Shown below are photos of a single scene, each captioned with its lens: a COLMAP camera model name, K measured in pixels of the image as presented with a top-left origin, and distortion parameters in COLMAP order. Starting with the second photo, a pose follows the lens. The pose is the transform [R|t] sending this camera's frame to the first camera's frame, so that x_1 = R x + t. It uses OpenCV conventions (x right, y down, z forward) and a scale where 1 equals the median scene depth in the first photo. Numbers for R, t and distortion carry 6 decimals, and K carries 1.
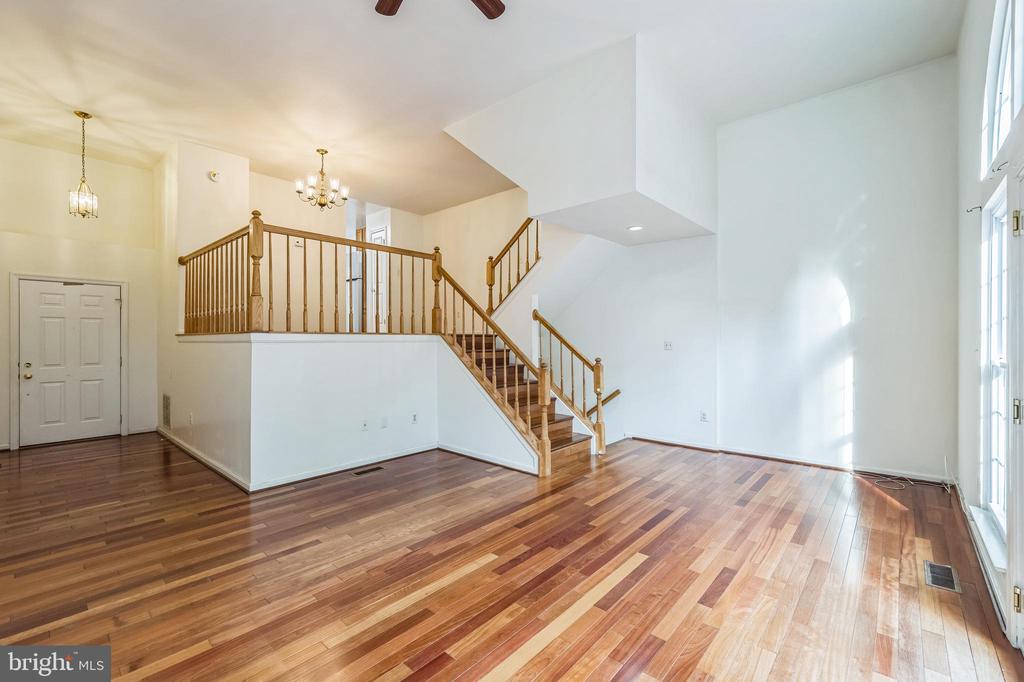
lens RADIAL K [[436.6, 0, 515.0], [0, 436.6, 339.6], [0, 0, 1]] dist [-0.002154, -0.000551]
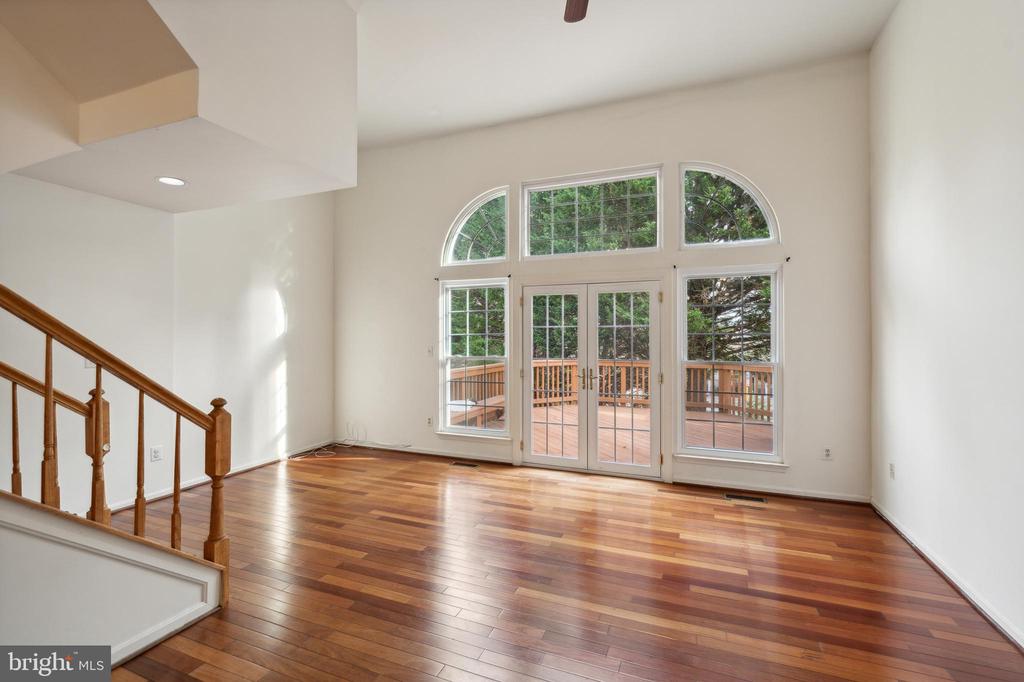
lens RADIAL K [[441.0, 0, 515.5], [0, 441.0, 338.0], [0, 0, 1]] dist [-0.000621, -0.000115]
pose [[-0.329068, 0.003252, 0.944300, -0.663970], [0.003796, 0.999991, -0.002121, -0.022695], [-0.944298, 0.002886, -0.329078, 0.950604]]
